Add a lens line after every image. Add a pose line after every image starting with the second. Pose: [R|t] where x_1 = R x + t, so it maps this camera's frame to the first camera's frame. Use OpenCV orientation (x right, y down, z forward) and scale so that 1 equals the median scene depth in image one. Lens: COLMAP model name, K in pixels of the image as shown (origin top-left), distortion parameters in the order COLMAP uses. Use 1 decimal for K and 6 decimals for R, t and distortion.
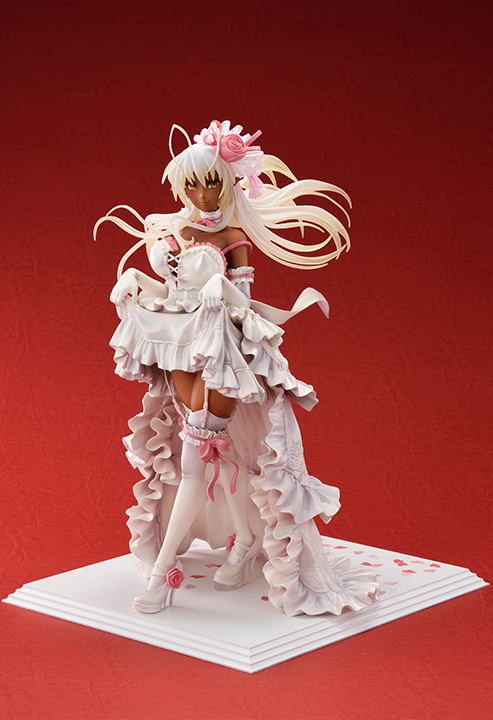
lens RADIAL K [[1796.7, 0, 246.5], [0, 1796.7, 360.0], [0, 0, 1]] dist [-0.246914, 0.339528]
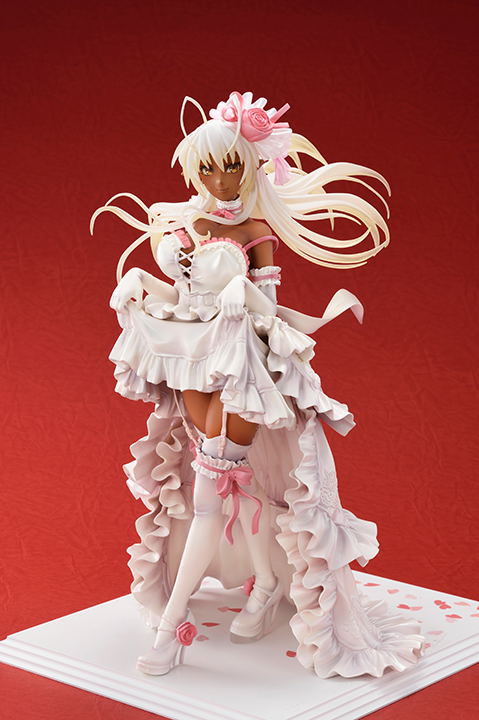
lens RADIAL K [[1810.6, 0, 239.5], [0, 1810.6, 360.0], [0, 0, 1]] dist [-0.156267, -0.831812]
pose [[0.999994, 0.000129, 0.003473, -0.017842], [-0.000163, 0.999952, 0.009808, -0.016016], [-0.003472, -0.009809, 0.999946, 0.148273]]
